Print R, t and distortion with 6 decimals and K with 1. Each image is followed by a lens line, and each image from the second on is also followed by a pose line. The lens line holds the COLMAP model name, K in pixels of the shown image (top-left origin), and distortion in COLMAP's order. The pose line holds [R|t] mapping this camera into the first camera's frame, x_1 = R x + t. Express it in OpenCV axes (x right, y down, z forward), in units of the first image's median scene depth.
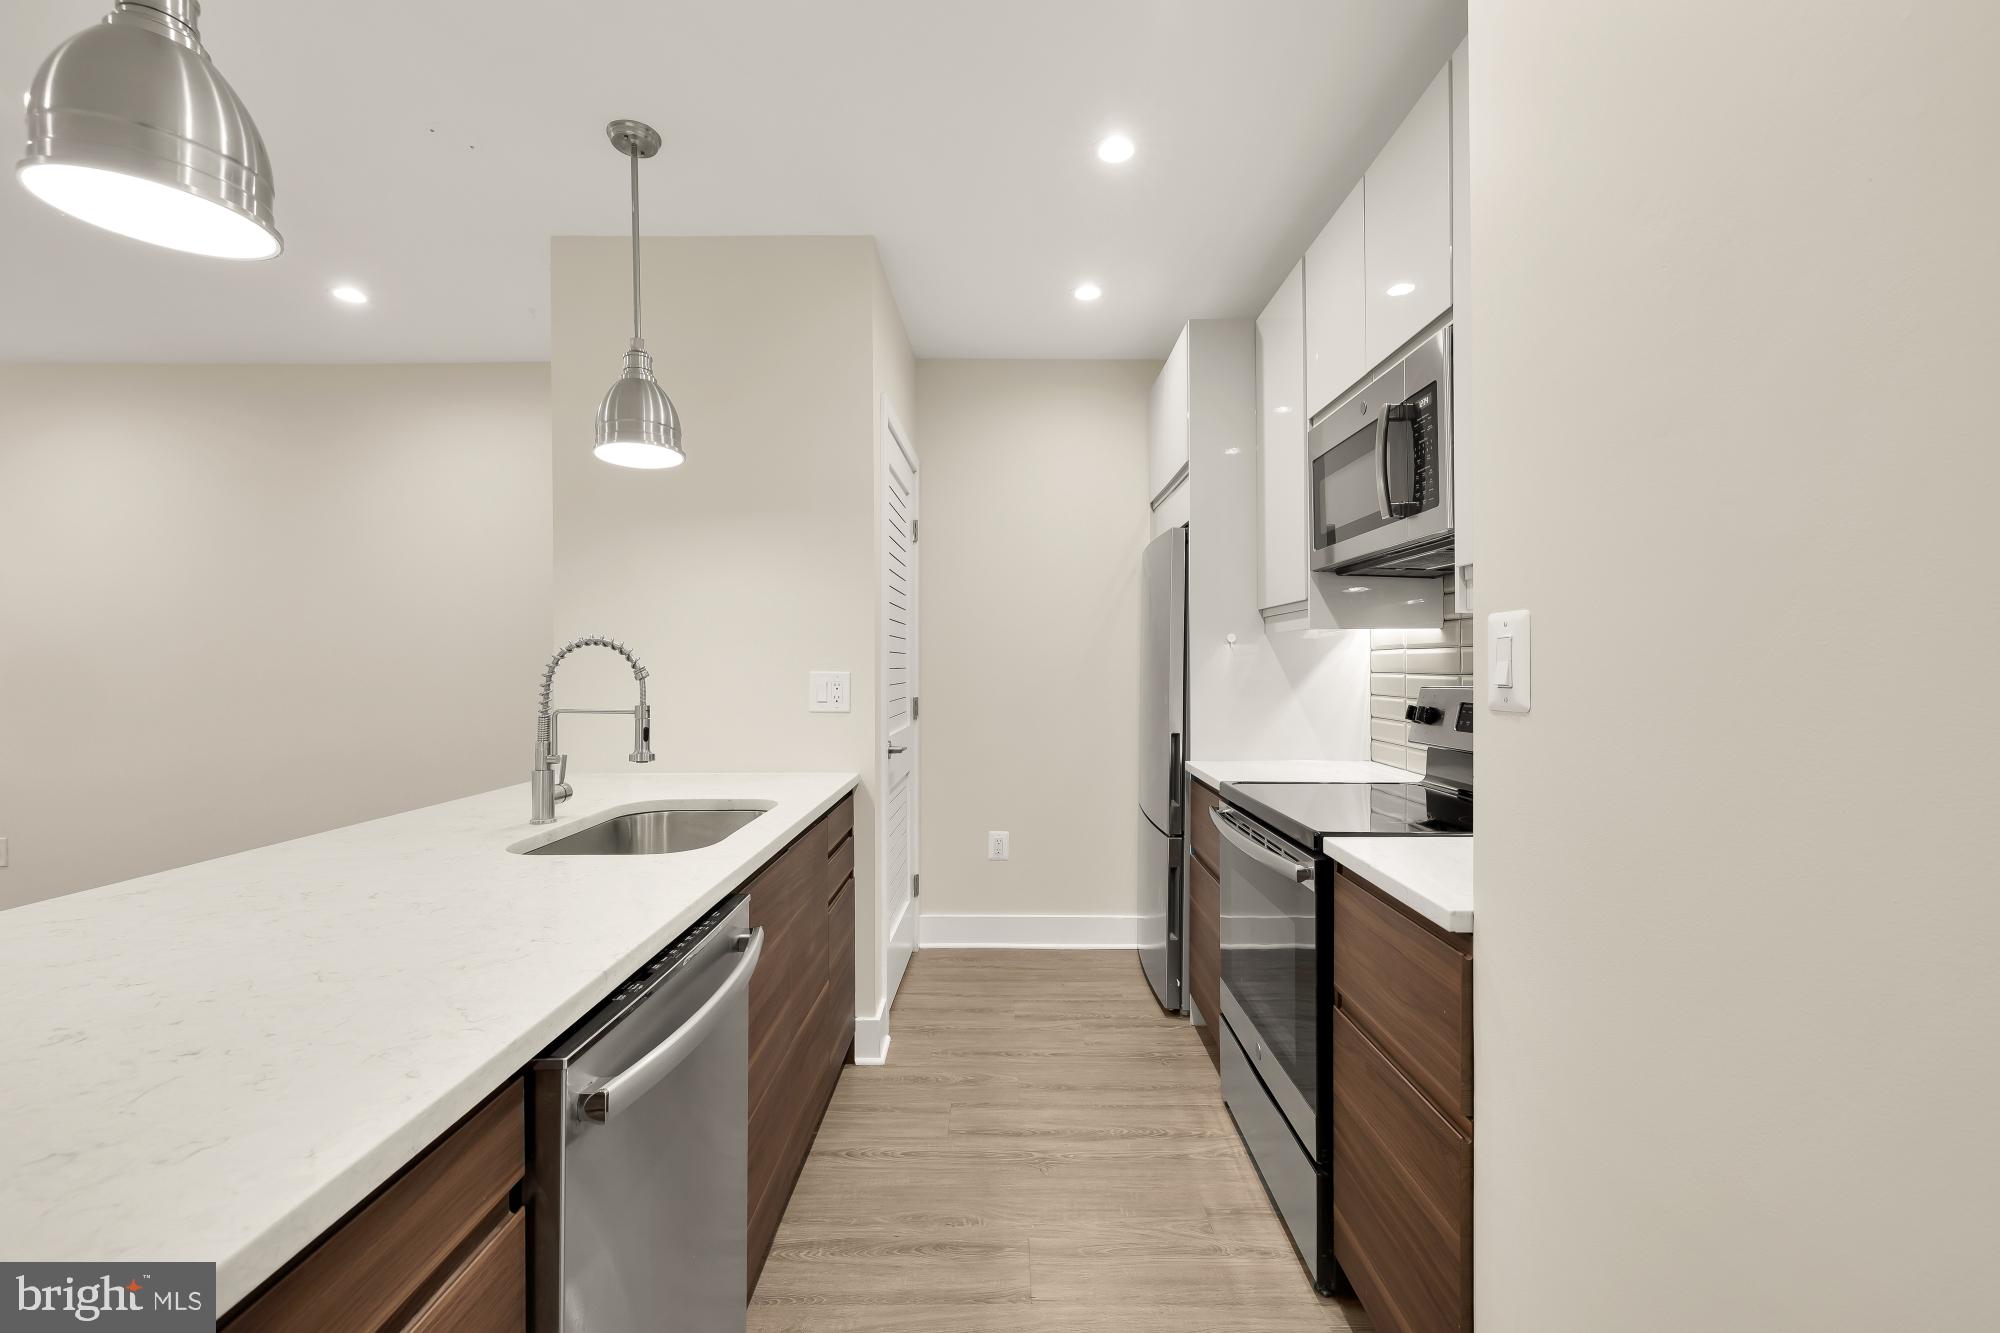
lens RADIAL K [[827.8, 0, 997.3], [0, 827.8, 674.6], [0, 0, 1]] dist [-0.004259, -0.000560]
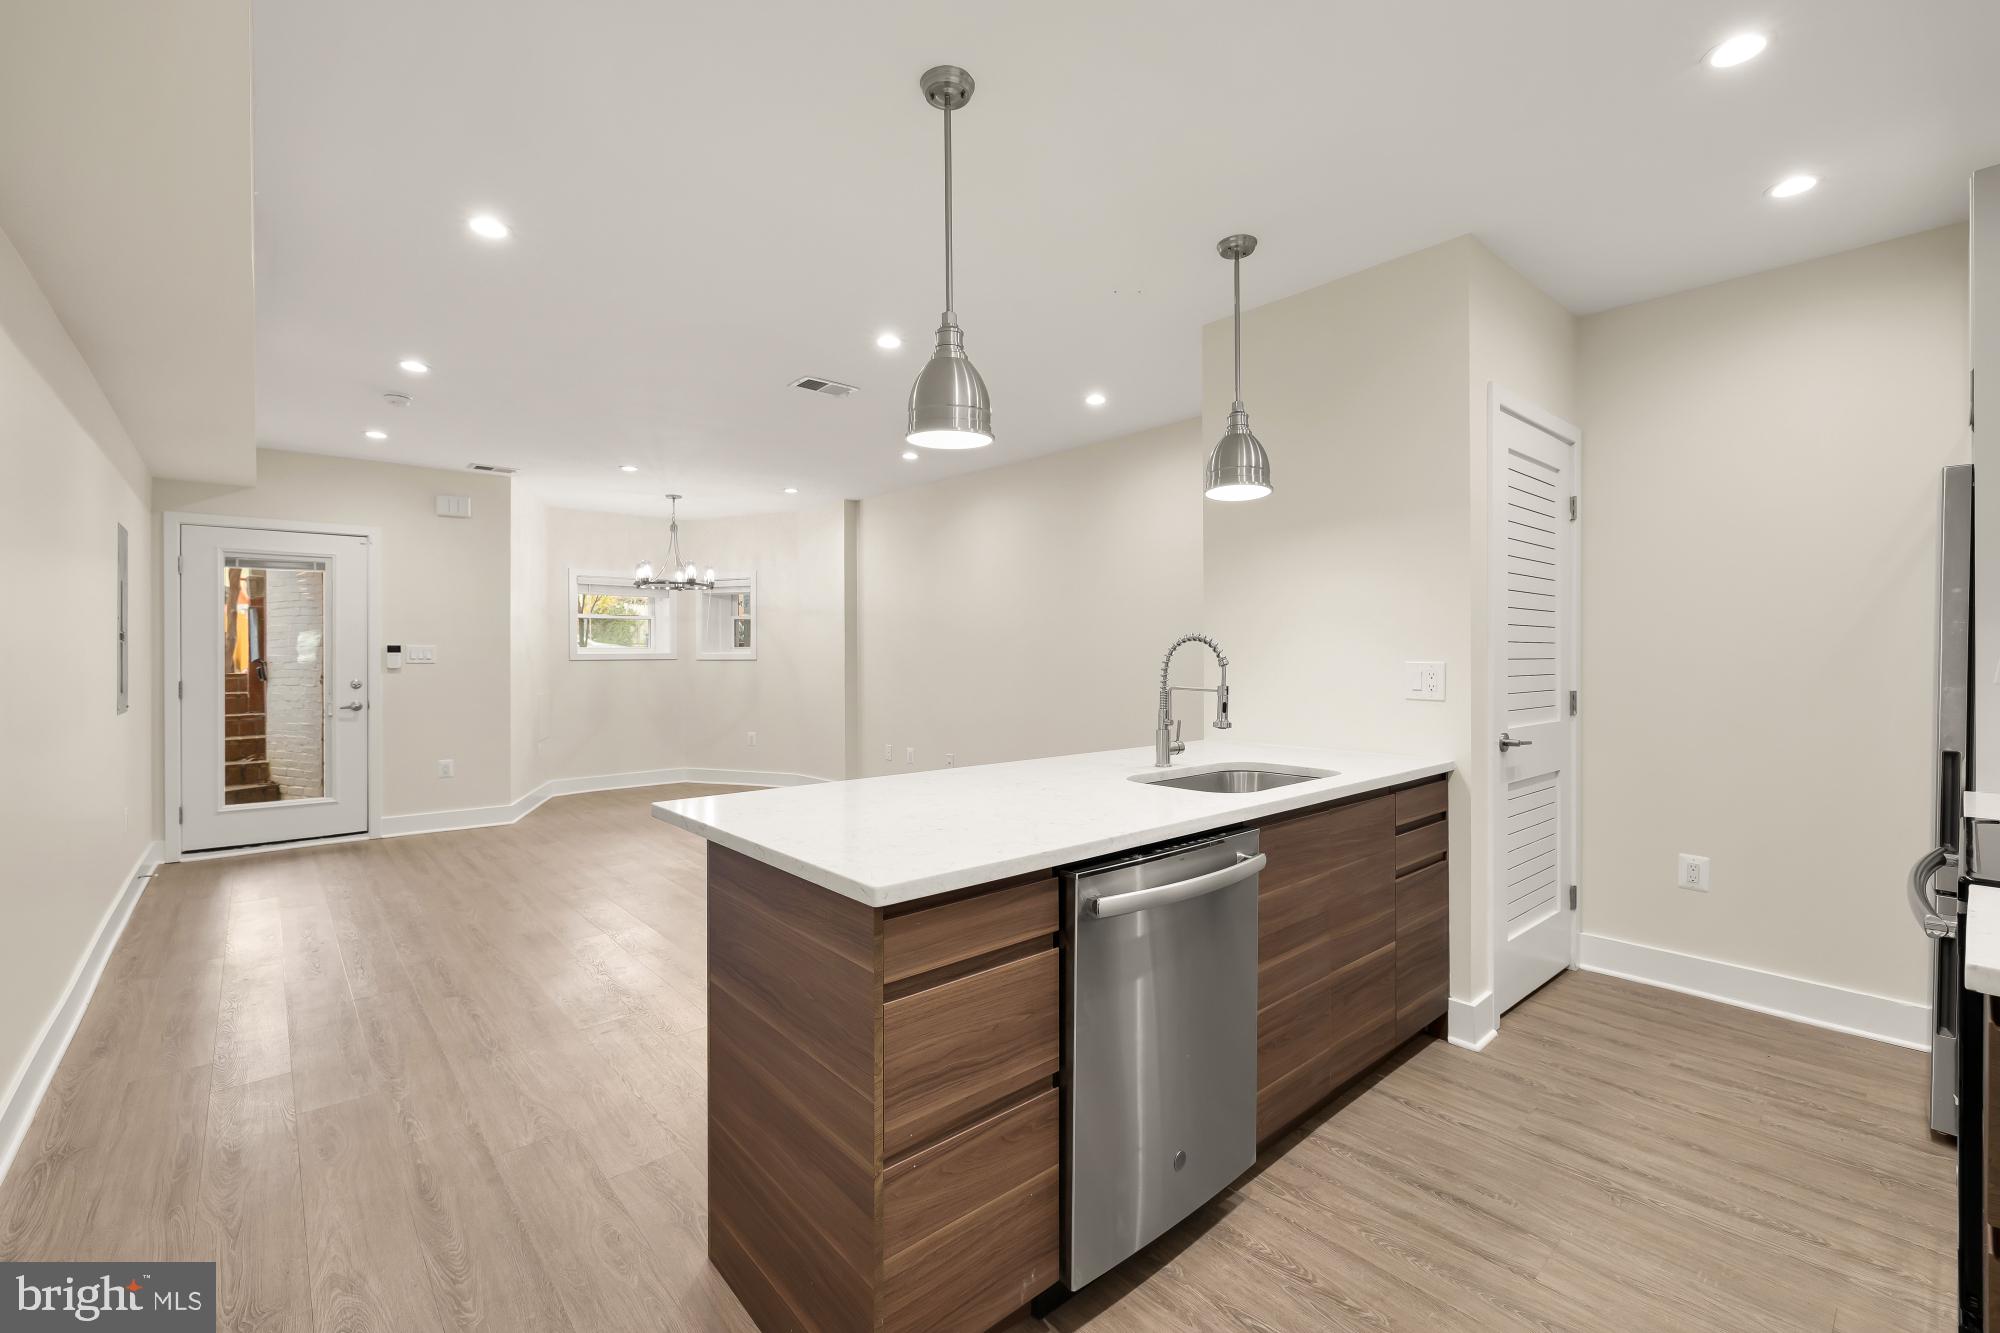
lens RADIAL K [[827.8, 0, 997.3], [0, 827.8, 674.6], [0, 0, 1]] dist [-0.004259, -0.000560]
pose [[0.663366, 0.020613, -0.748011, 0.256648], [-0.009493, 0.999772, 0.019133, -0.002286], [0.748235, -0.005591, 0.663410, -0.122902]]
